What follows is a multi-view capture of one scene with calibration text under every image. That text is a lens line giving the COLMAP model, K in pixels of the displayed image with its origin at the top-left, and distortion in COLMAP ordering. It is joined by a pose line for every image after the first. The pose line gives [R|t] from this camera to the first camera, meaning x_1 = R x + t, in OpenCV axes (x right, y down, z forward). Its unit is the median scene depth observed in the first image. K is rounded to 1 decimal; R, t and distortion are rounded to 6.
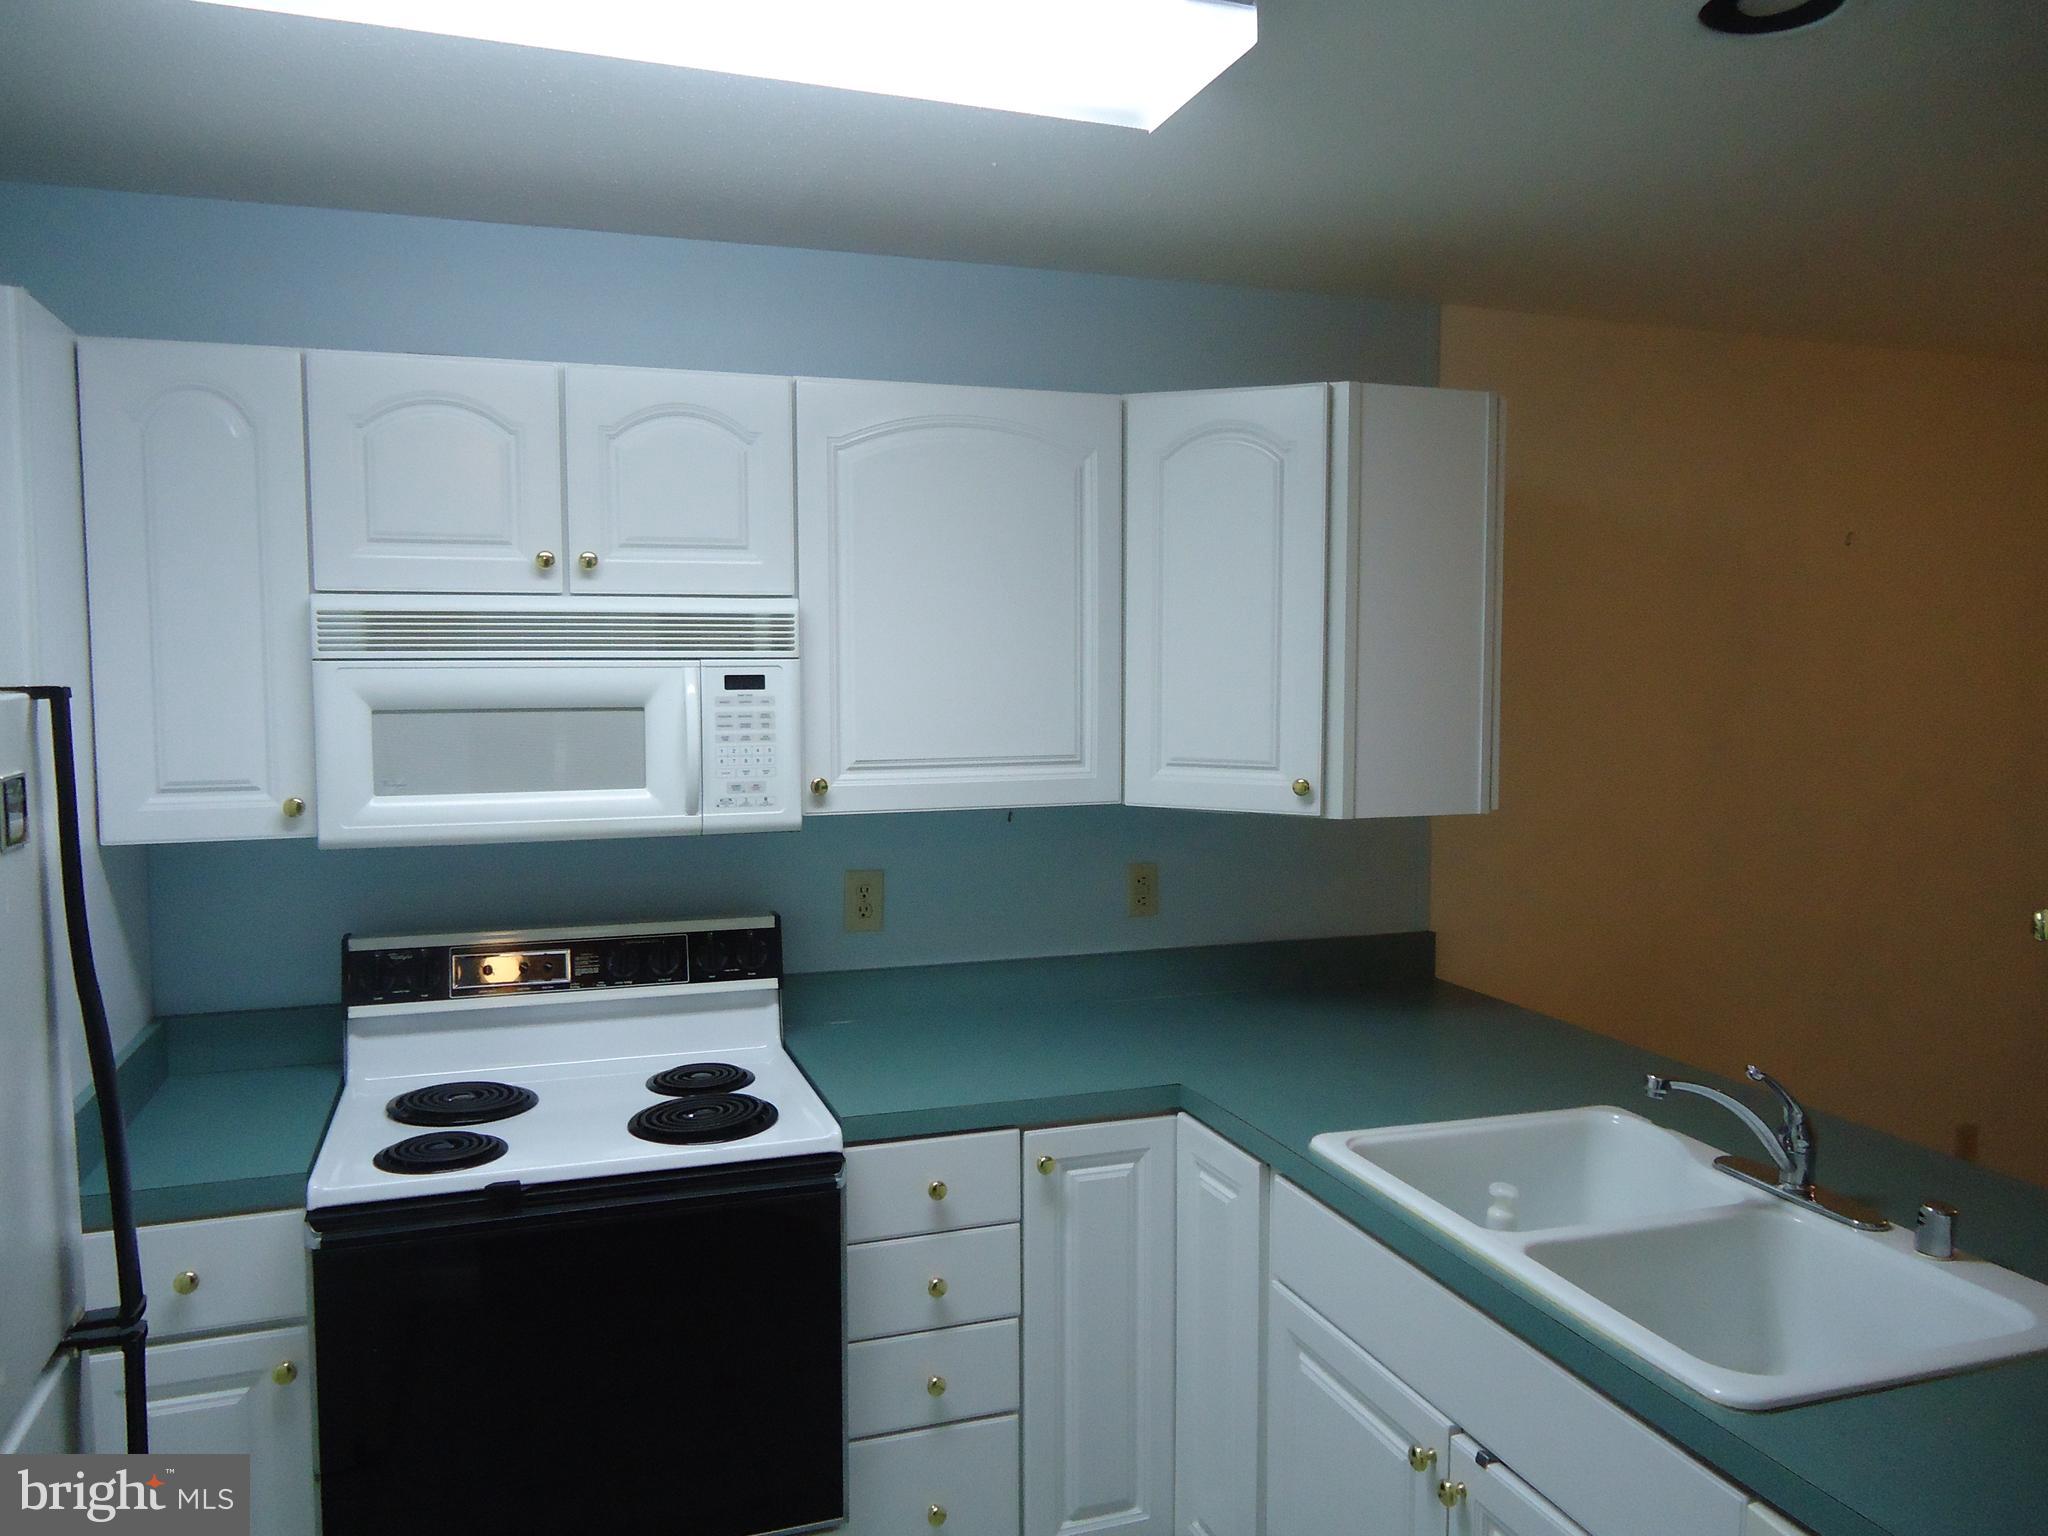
lens RADIAL K [[1497.0, 0, 1028.9], [0, 1497.0, 759.1], [0, 0, 1]] dist [-0.002200, 0.003419]
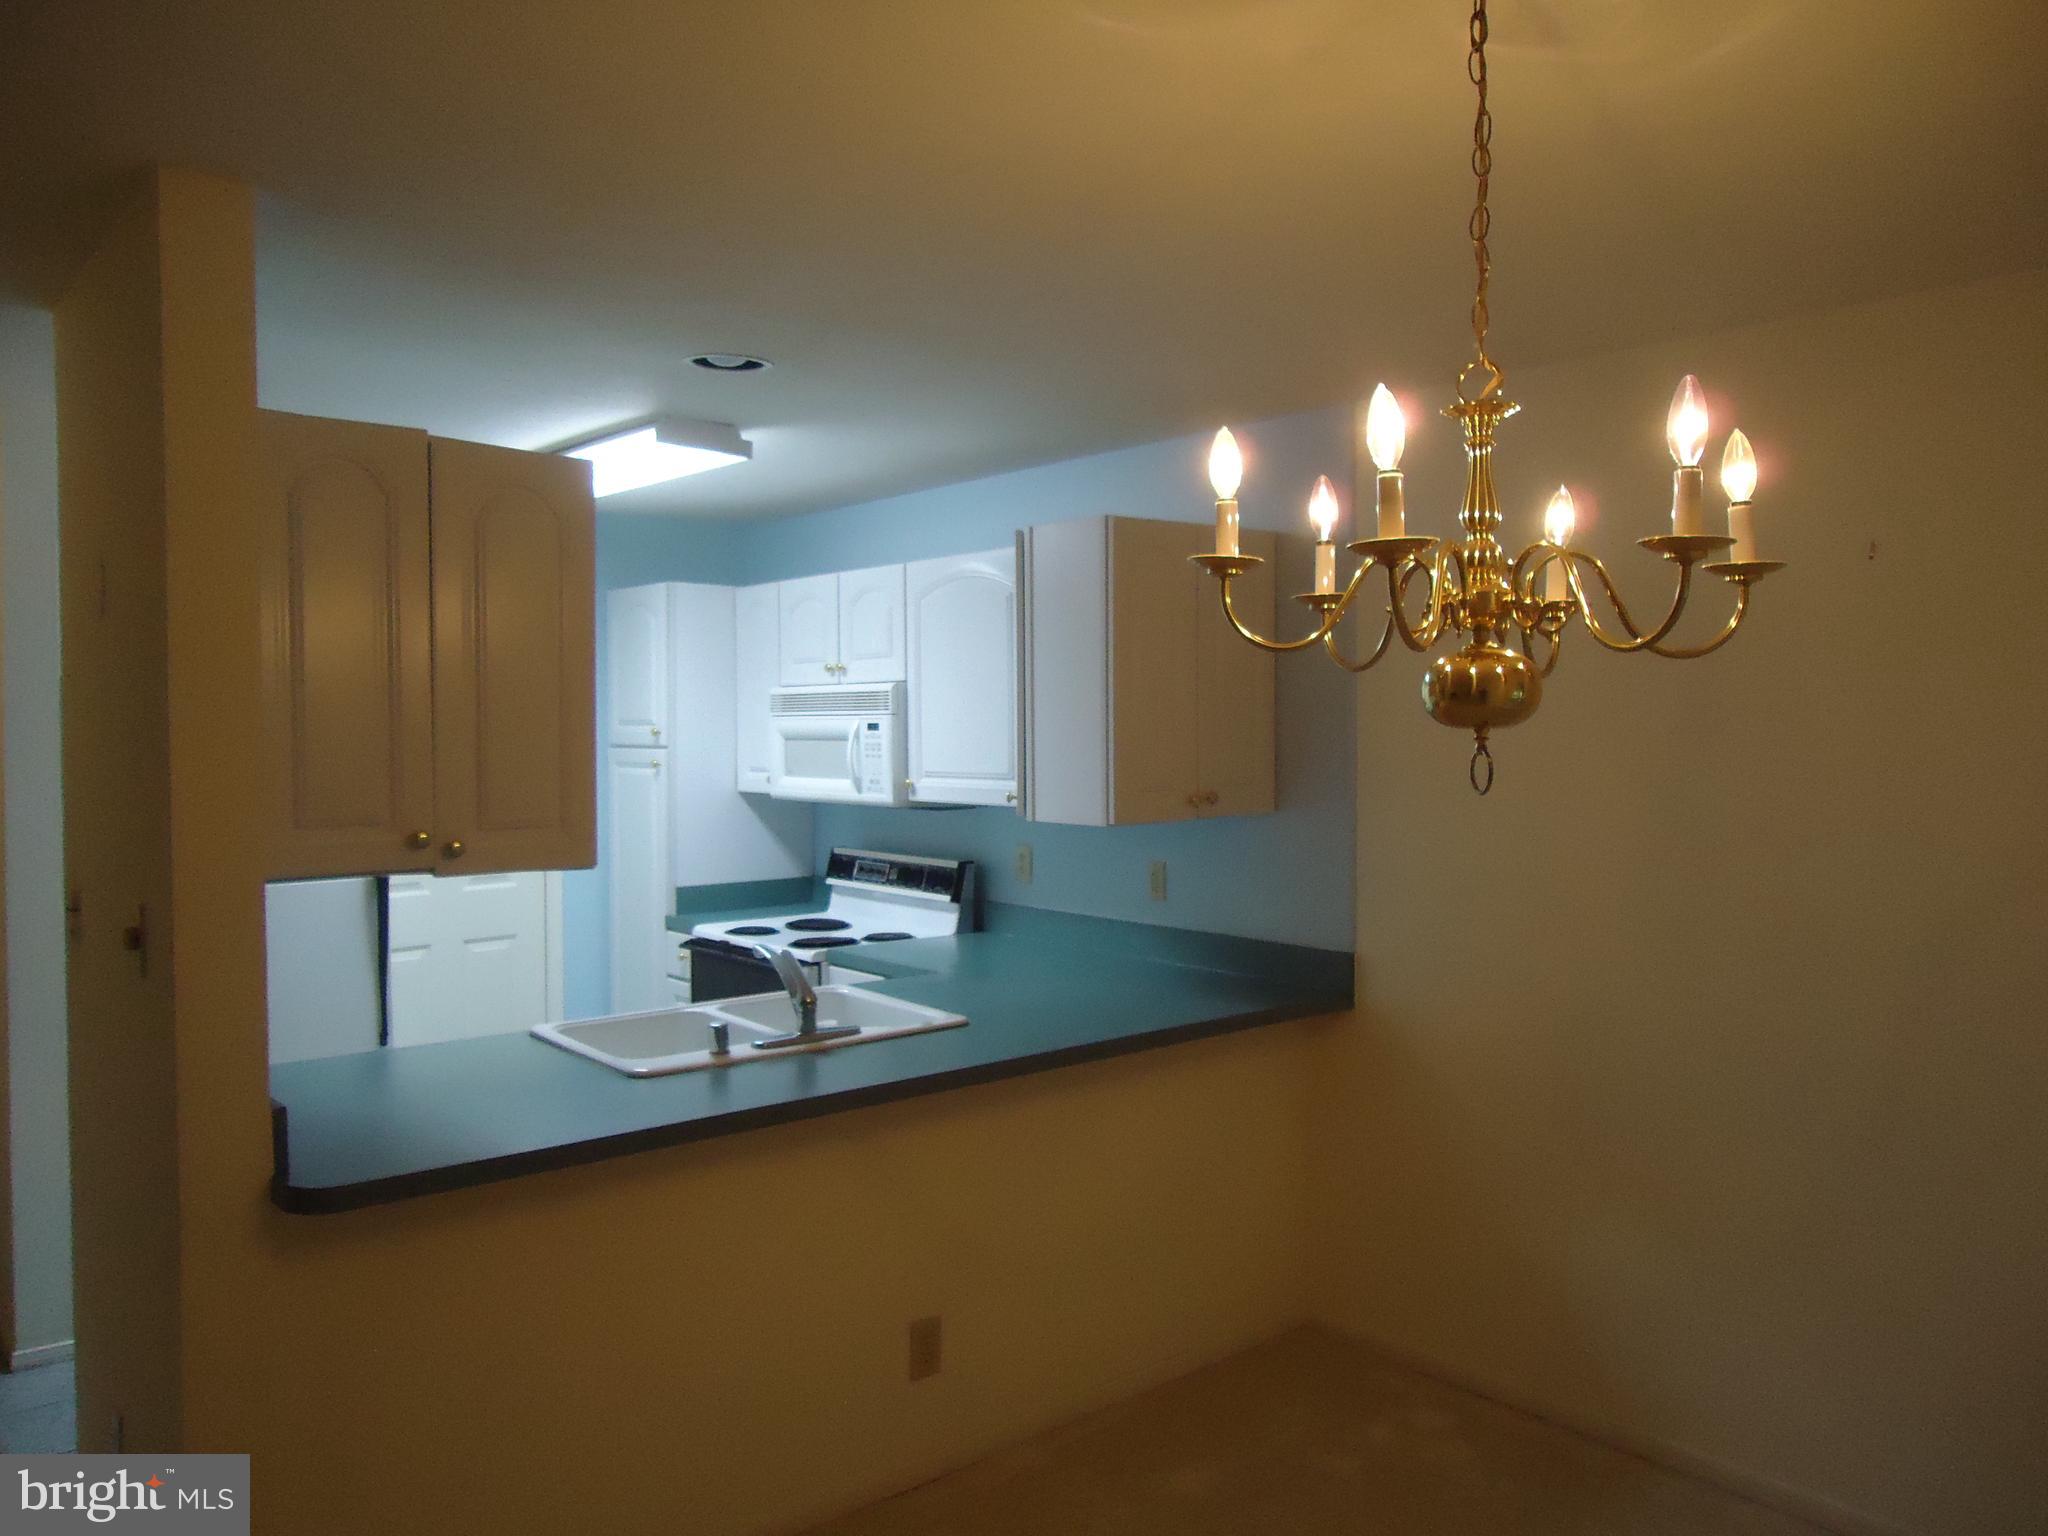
lens RADIAL K [[1497.0, 0, 1028.9], [0, 1497.0, 759.1], [0, 0, 1]] dist [-0.002200, 0.003419]
pose [[0.368466, 0.020704, -0.929411, 1.677595], [-0.060832, 0.998146, -0.001882, -0.018528], [0.927649, 0.057232, 0.369042, 0.479194]]
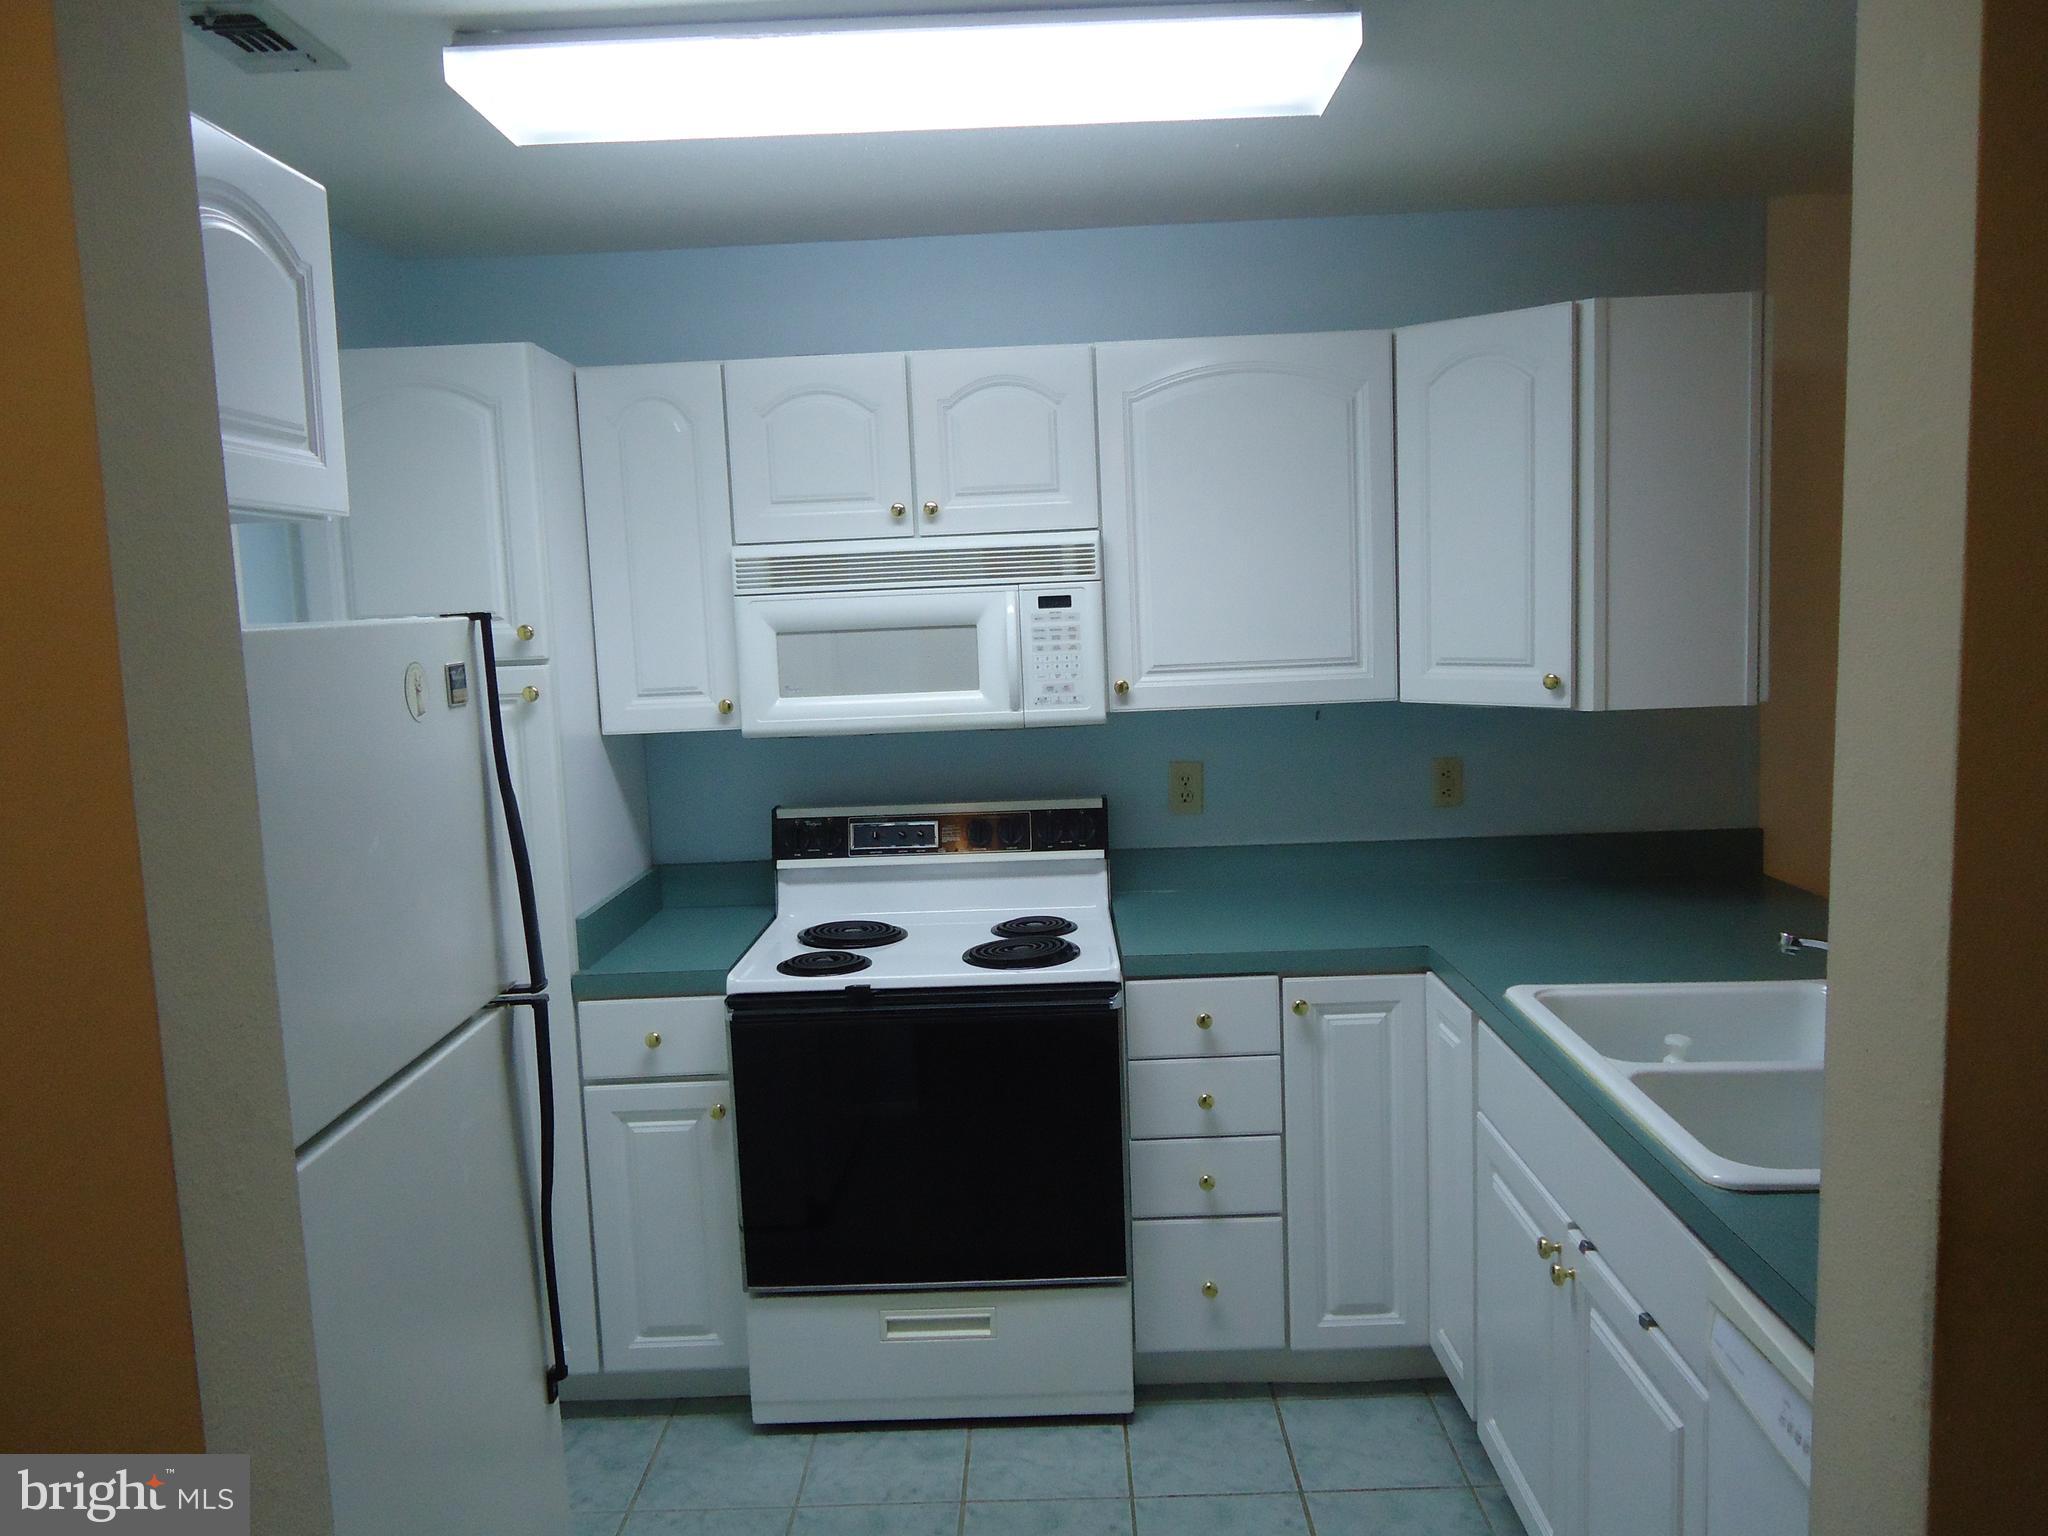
lens RADIAL K [[1497.0, 0, 1028.9], [0, 1497.0, 759.1], [0, 0, 1]] dist [-0.002200, 0.003419]
pose [[0.939457, 0.001401, -0.342665, 0.208437], [0.015468, 0.998799, 0.046490, 0.019578], [0.342319, -0.048975, 0.938307, -0.156639]]
